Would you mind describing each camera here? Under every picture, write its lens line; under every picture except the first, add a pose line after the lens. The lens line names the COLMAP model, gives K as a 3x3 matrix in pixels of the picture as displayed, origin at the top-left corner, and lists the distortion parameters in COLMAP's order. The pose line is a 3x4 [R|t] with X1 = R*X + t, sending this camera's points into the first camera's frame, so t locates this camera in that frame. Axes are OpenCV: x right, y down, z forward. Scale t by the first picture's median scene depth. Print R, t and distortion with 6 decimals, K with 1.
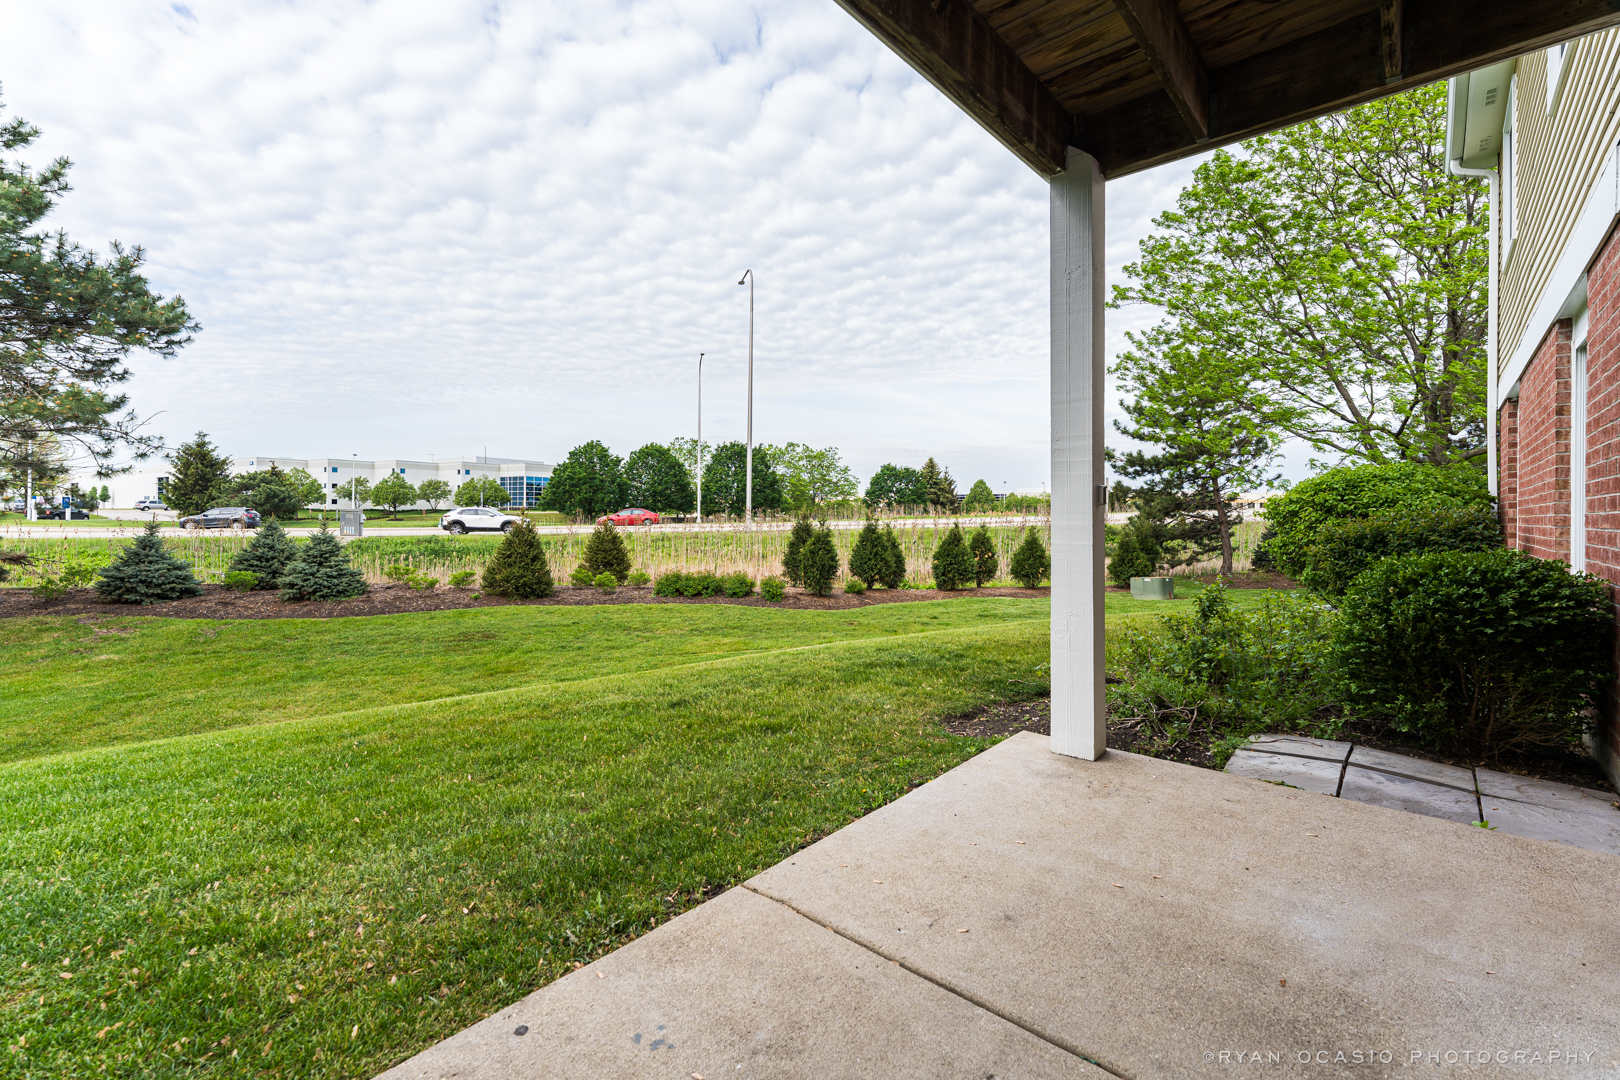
lens RADIAL K [[682.0, 0, 803.0], [0, 682.0, 509.4], [0, 0, 1]] dist [0.000305, -0.000113]
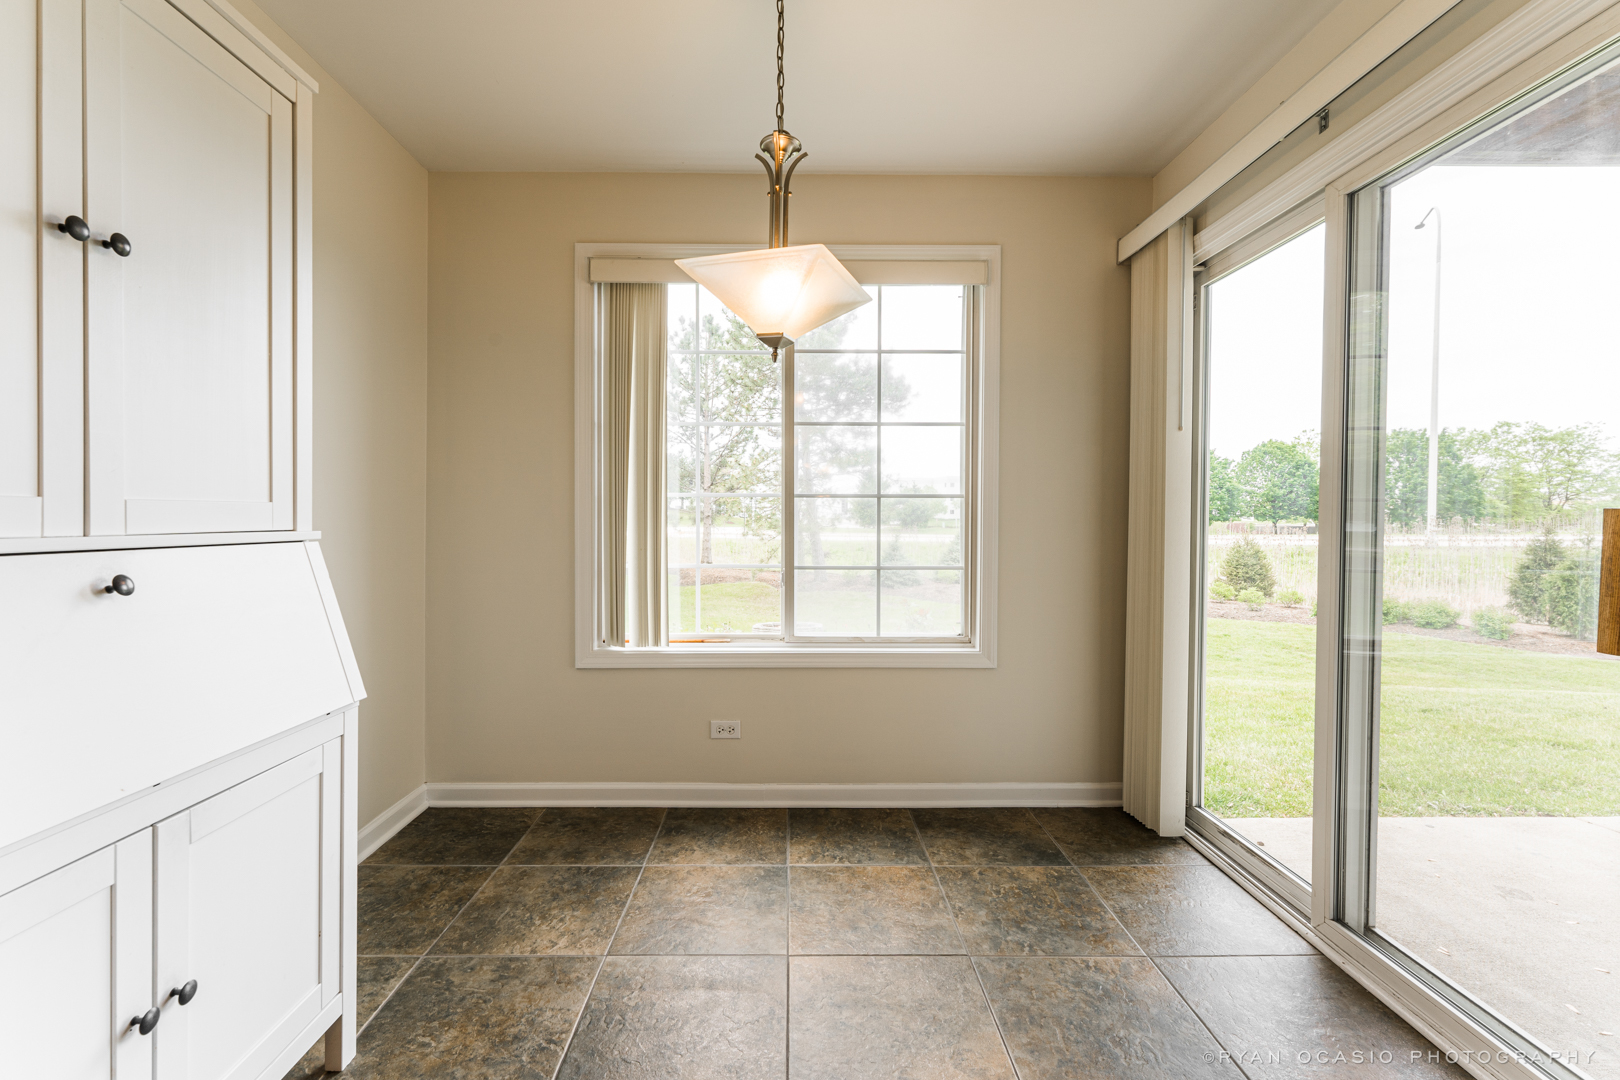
lens RADIAL K [[688.2, 0, 804.9], [0, 688.2, 521.2], [0, 0, 1]] dist [0.006883, -0.000036]
pose [[0.694330, -0.001237, -0.719656, -0.013352], [0.005602, 0.999978, 0.003686, -0.006752], [0.719635, -0.006590, 0.694321, -0.094631]]
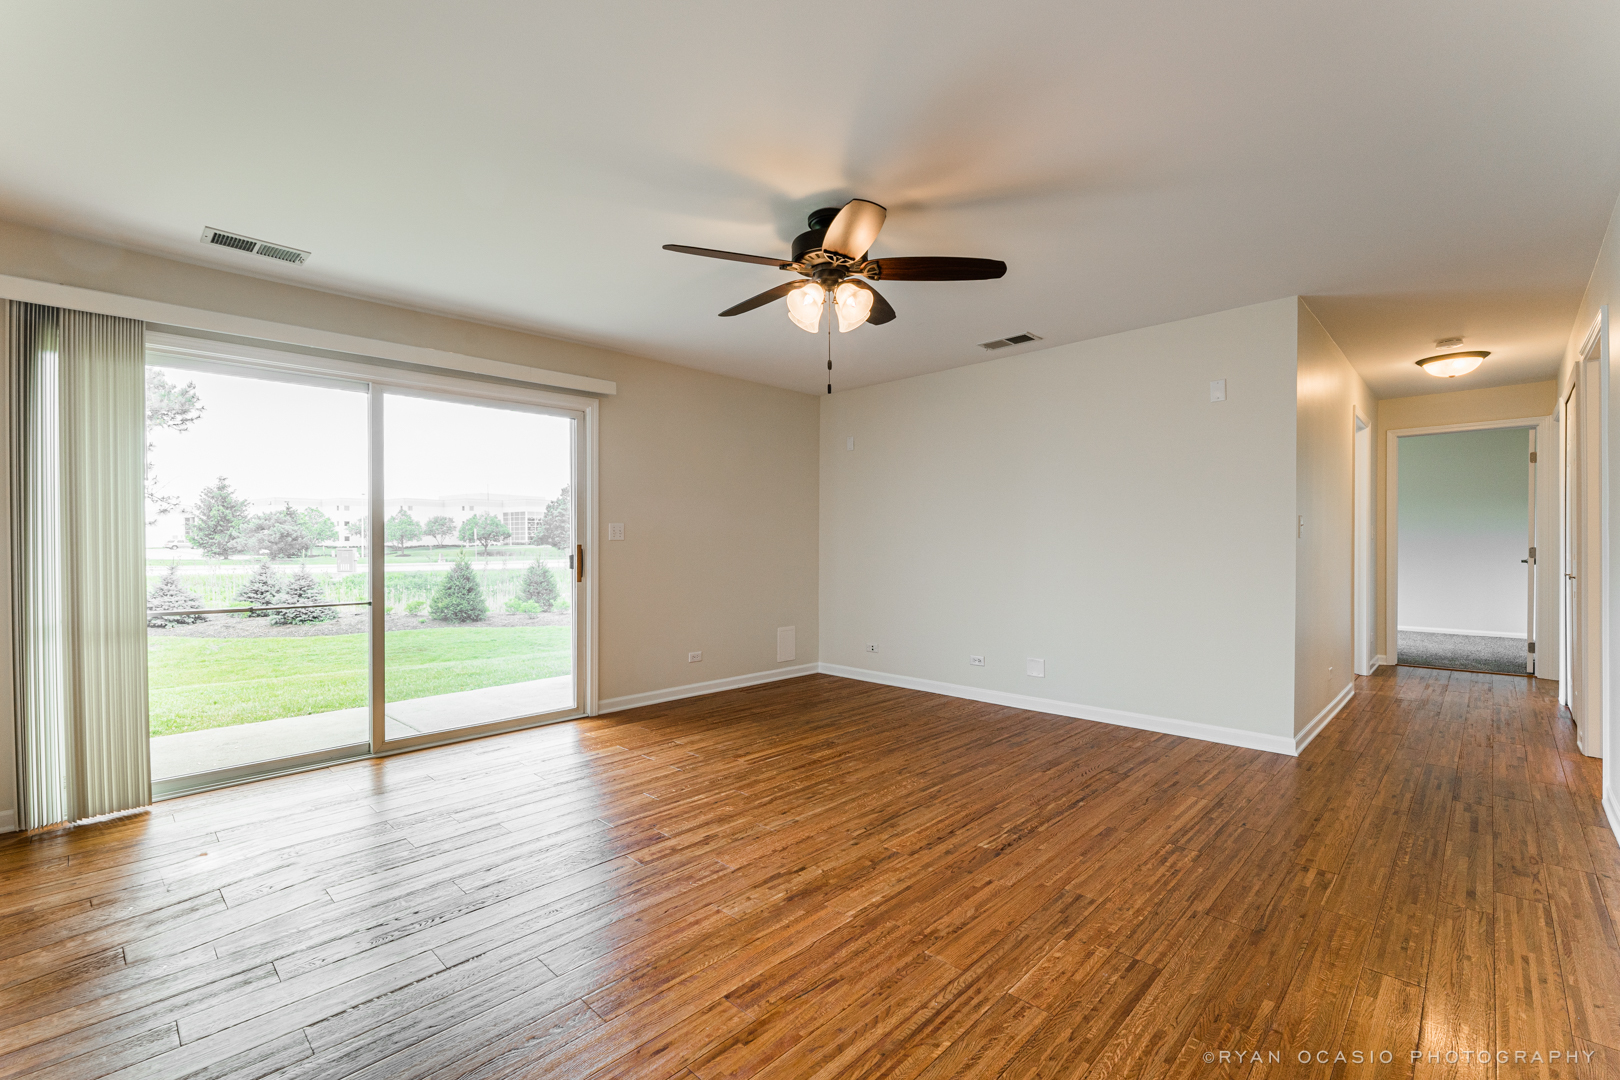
lens RADIAL K [[694.7, 0, 782.5], [0, 694.7, 545.7], [0, 0, 1]] dist [-0.001549, 0.000059]
pose [[0.998768, -0.012491, -0.048029, 0.140177], [0.012927, 0.999878, 0.008776, -0.006809], [0.047914, -0.009386, 0.998807, -0.136445]]
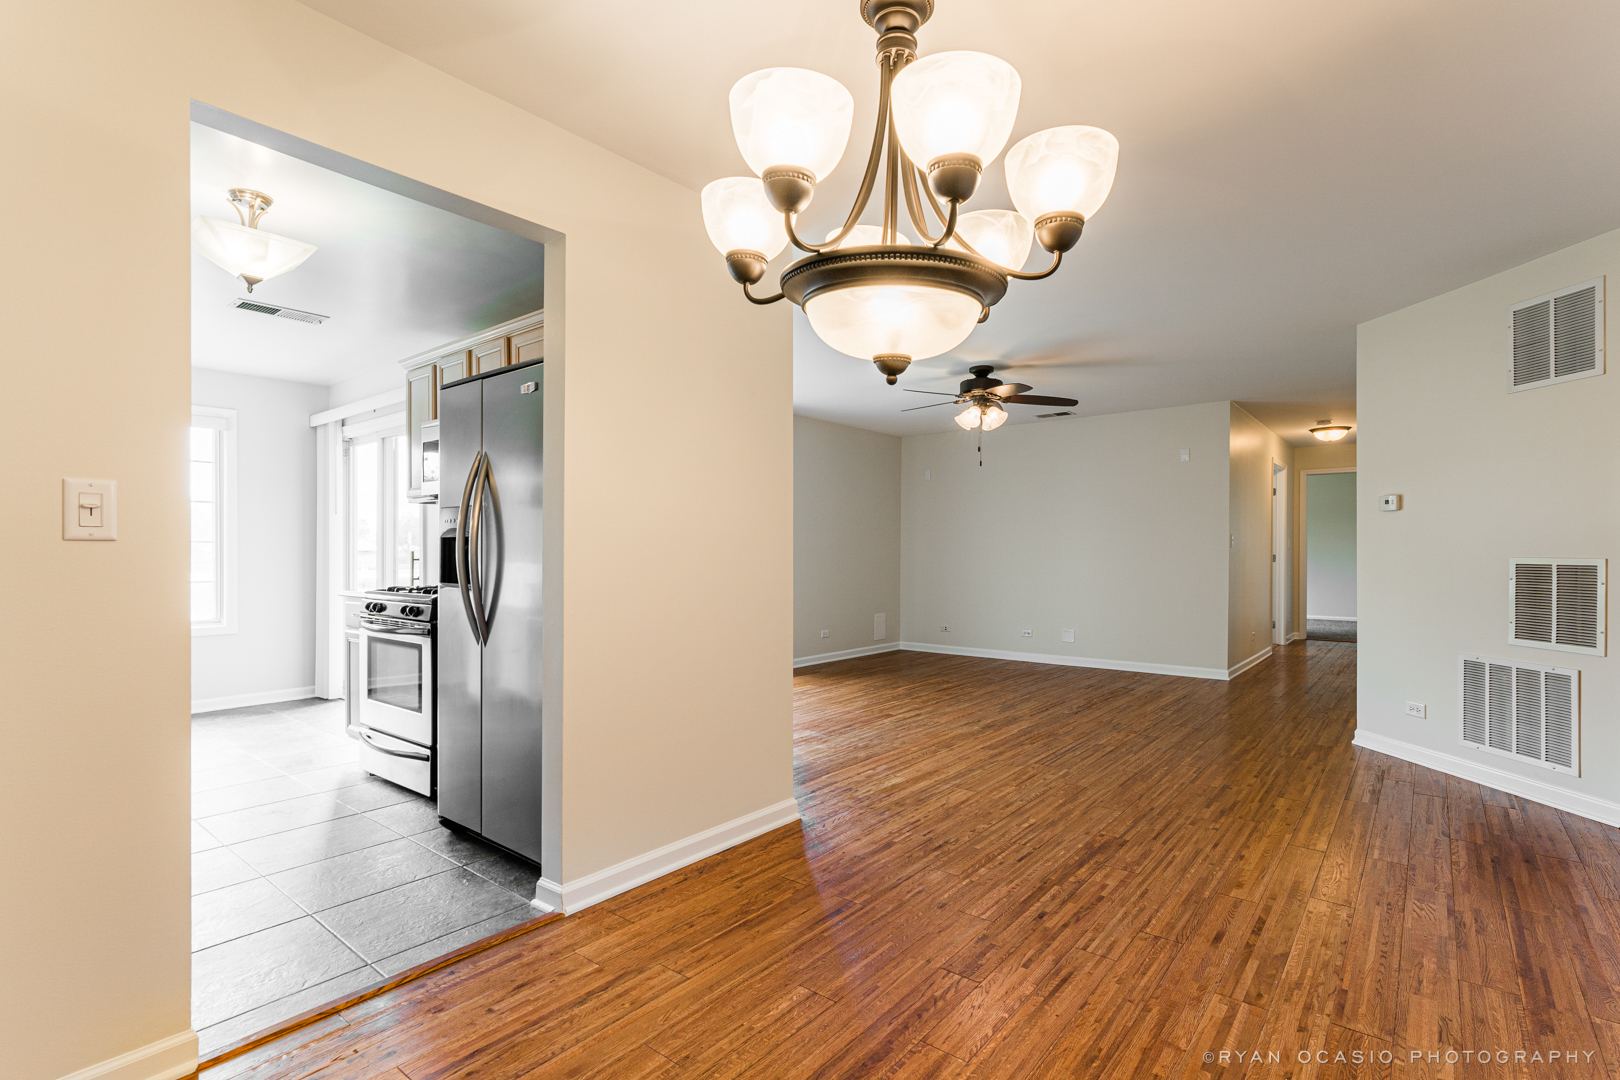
lens RADIAL K [[753.7, 0, 846.3], [0, 753.7, 554.4], [0, 0, 1]] dist [-0.002227, -0.000349]
pose [[0.996359, -0.009273, 0.084756, 0.088270], [0.008299, 0.999896, 0.011835, -0.007629], [-0.084857, -0.011088, 0.996331, -0.231665]]
